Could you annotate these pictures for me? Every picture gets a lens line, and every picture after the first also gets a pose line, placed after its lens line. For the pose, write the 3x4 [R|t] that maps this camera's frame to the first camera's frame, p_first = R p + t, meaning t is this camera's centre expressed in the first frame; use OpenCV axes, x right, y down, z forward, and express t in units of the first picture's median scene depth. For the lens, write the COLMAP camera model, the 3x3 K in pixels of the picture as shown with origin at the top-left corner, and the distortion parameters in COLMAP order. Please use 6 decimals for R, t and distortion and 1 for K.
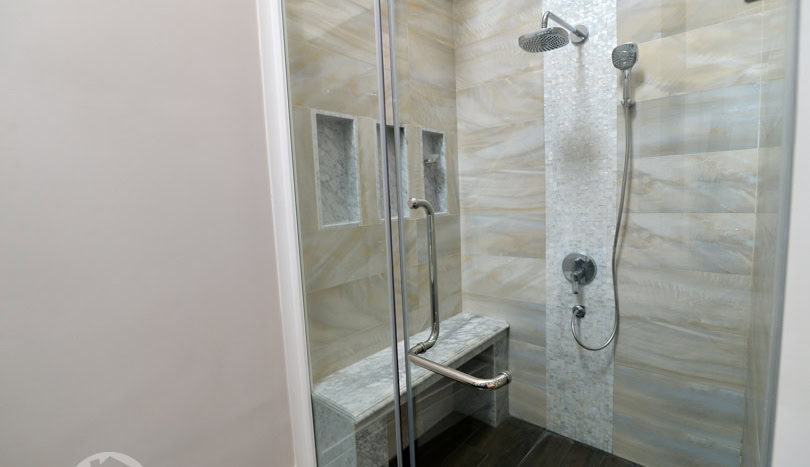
lens RADIAL K [[375.4, 0, 409.5], [0, 375.4, 233.4], [0, 0, 1]] dist [-0.020981, 0.000362]
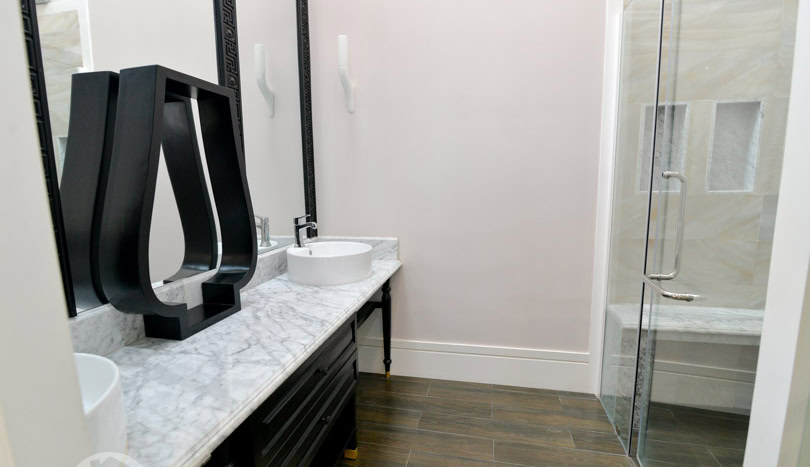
lens RADIAL K [[375.4, 0, 409.5], [0, 375.4, 233.4], [0, 0, 1]] dist [-0.020981, 0.000362]
pose [[0.498844, 0.161278, -0.851554, 0.507041], [-0.093934, 0.986807, 0.131867, 0.028939], [0.861586, 0.014209, 0.507412, -0.369046]]
